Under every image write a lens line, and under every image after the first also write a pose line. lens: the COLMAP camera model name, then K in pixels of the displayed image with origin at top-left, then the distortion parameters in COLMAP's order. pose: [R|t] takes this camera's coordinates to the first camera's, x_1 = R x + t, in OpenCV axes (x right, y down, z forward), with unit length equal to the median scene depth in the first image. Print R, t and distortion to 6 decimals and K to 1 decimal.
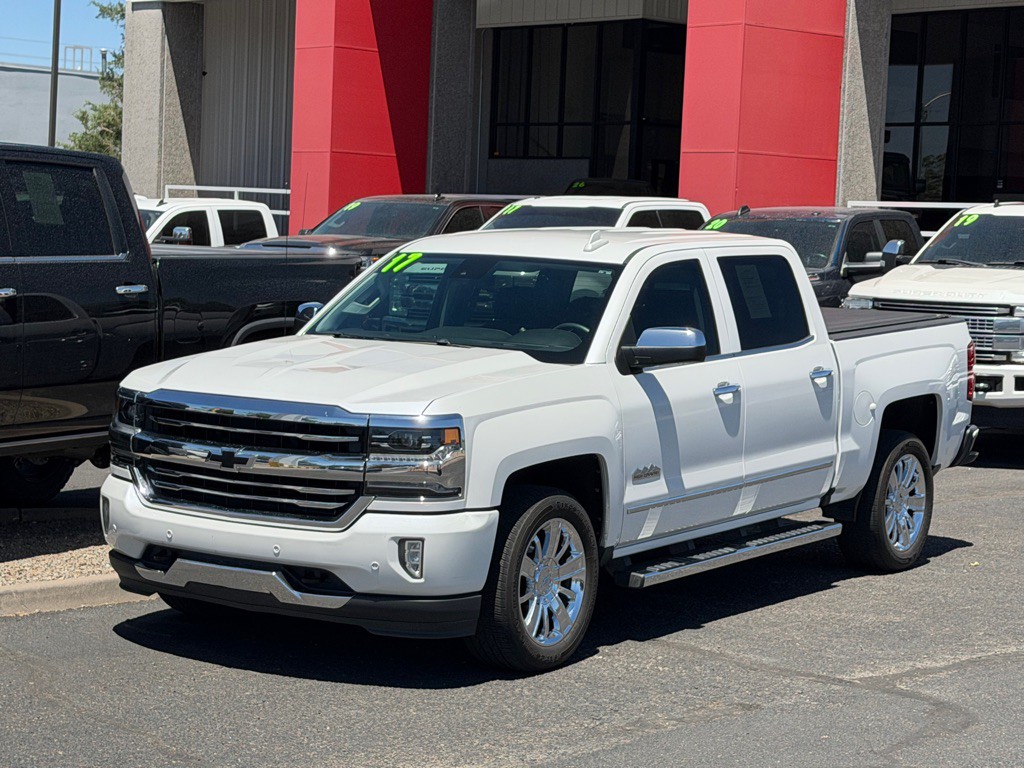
lens RADIAL K [[2262.2, 0, 510.6], [0, 2262.2, 388.9], [0, 0, 1]] dist [0.170304, -0.094825]
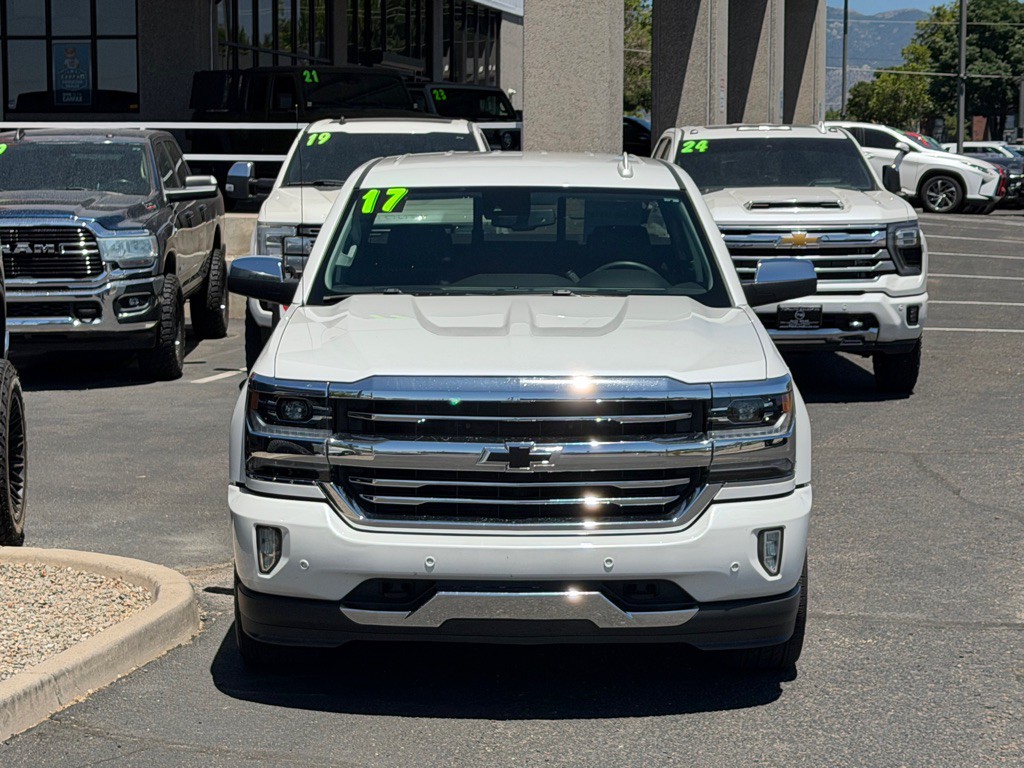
lens RADIAL K [[2261.7, 0, 504.1], [0, 2261.7, 385.6], [0, 0, 1]] dist [0.160490, -0.039511]
pose [[0.832608, -0.088490, 0.546749, -0.431953], [0.070178, 0.996053, 0.054341, -0.028519], [-0.549399, -0.006875, 0.835532, 0.271032]]
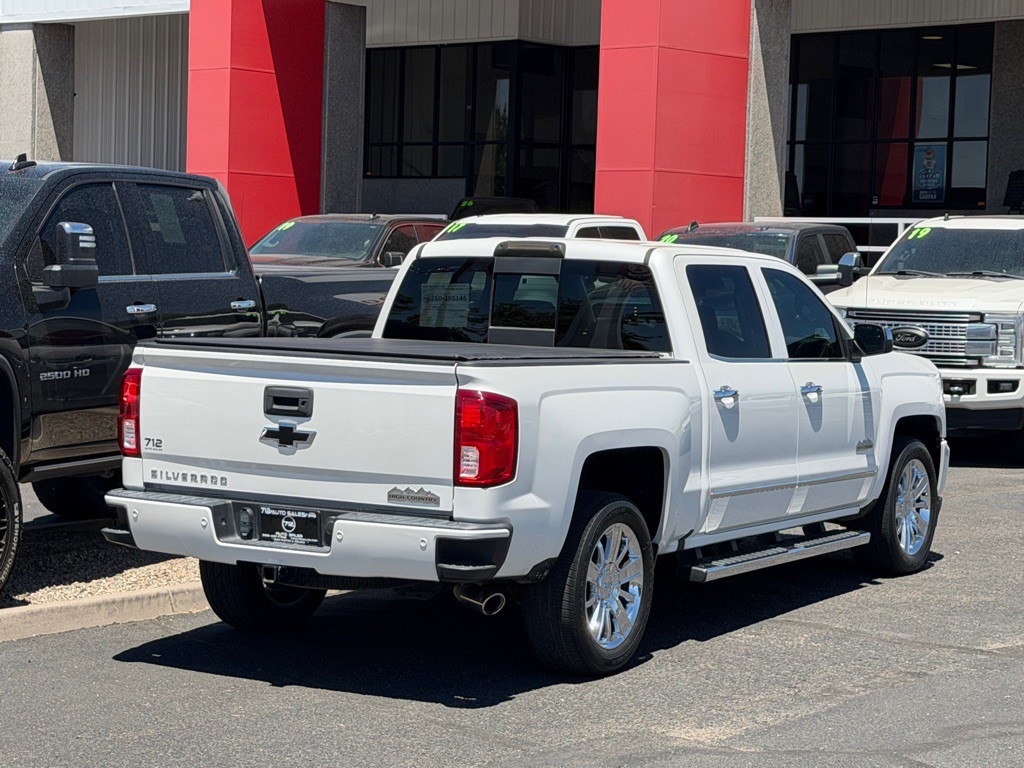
lens RADIAL K [[2302.9, 0, 515.2], [0, 2302.9, 379.1], [0, 0, 1]] dist [0.164621, -0.021717]
pose [[0.995267, -0.016314, 0.095801, -0.146191], [0.017688, 0.999752, -0.013504, 0.007223], [-0.095557, 0.015135, 0.995309, -0.072989]]
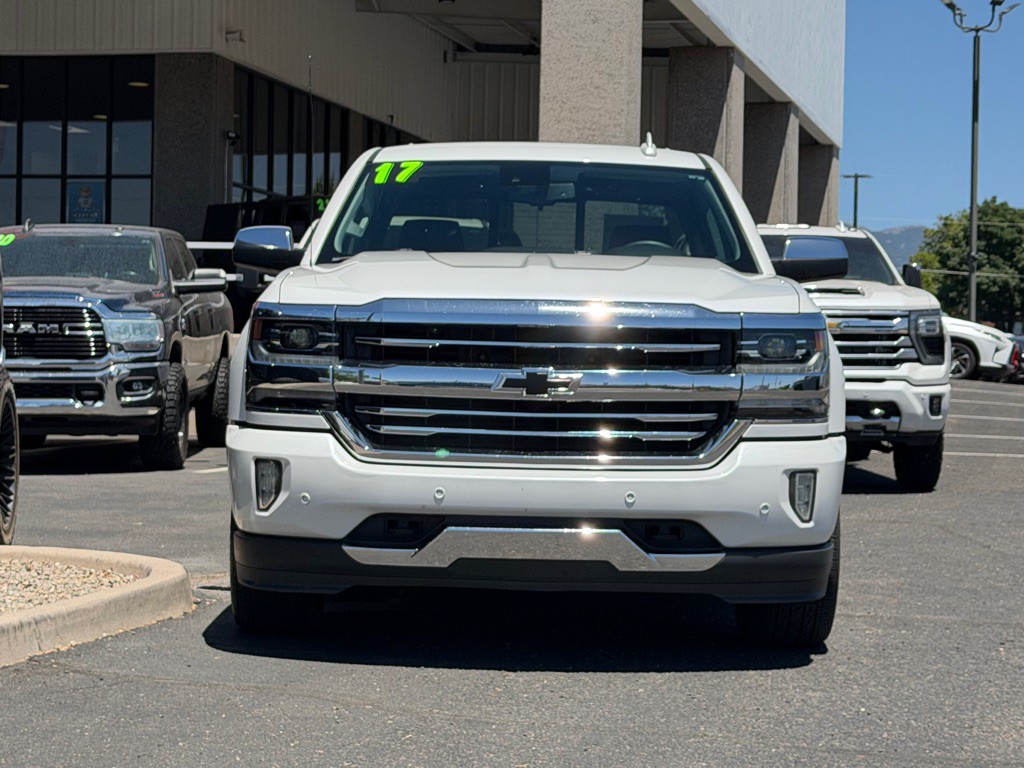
lens RADIAL K [[2261.7, 0, 504.1], [0, 2261.7, 385.6], [0, 0, 1]] dist [0.160490, -0.039511]
pose [[0.835367, -0.024050, 0.549167, -0.418666], [0.052321, 0.997985, -0.035883, 0.044774], [-0.547198, 0.058708, 0.834942, 0.303861]]
